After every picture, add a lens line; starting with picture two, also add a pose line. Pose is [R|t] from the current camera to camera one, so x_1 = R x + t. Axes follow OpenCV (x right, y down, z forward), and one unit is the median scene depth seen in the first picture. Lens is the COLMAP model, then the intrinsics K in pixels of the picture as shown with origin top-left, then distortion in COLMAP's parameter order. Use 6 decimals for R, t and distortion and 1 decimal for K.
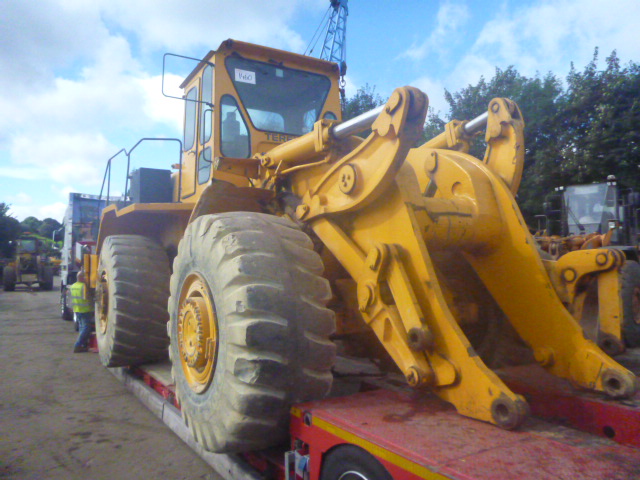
lens RADIAL K [[525.7, 0, 321.7], [0, 525.7, 243.5], [0, 0, 1]] dist [-0.026640, -0.002732]
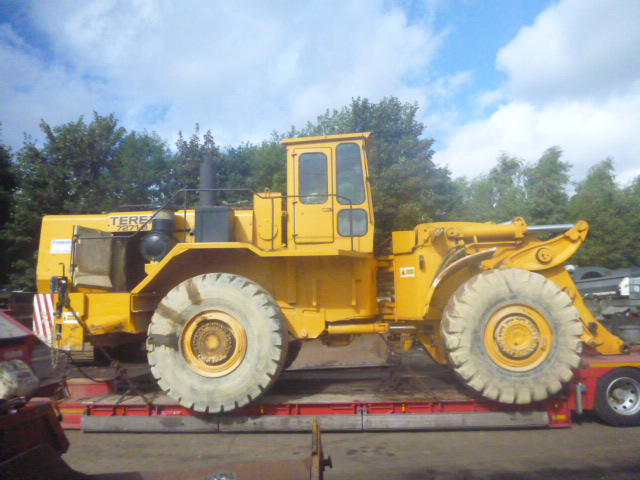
lens RADIAL K [[522.7, 0, 320.0], [0, 522.7, 240.0], [0, 0, 1]] dist [-0.026359, -0.010268]
pose [[0.555351, 0.082860, 0.827478, -2.142972], [-0.014471, 0.995836, -0.090006, 0.014323], [-0.831490, 0.038011, 0.554238, 0.602040]]
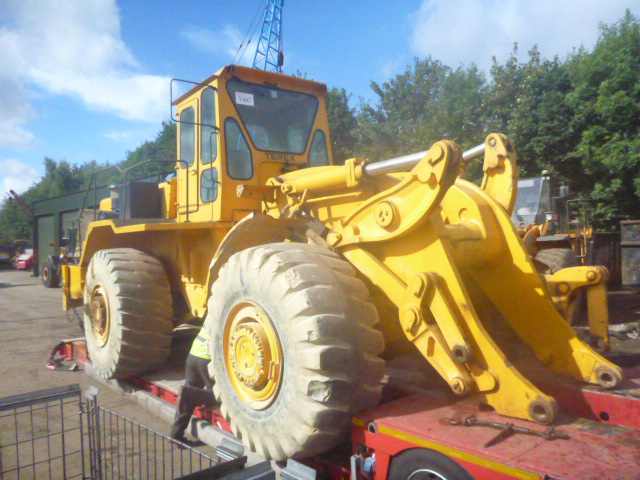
lens RADIAL K [[522.7, 0, 320.0], [0, 522.7, 240.0], [0, 0, 1]] dist [-0.026359, -0.010268]
pose [[0.989728, -0.034171, 0.138818, -0.250309], [0.029915, 0.999020, 0.032634, -0.108603], [-0.139797, -0.028146, 0.989780, -0.108145]]
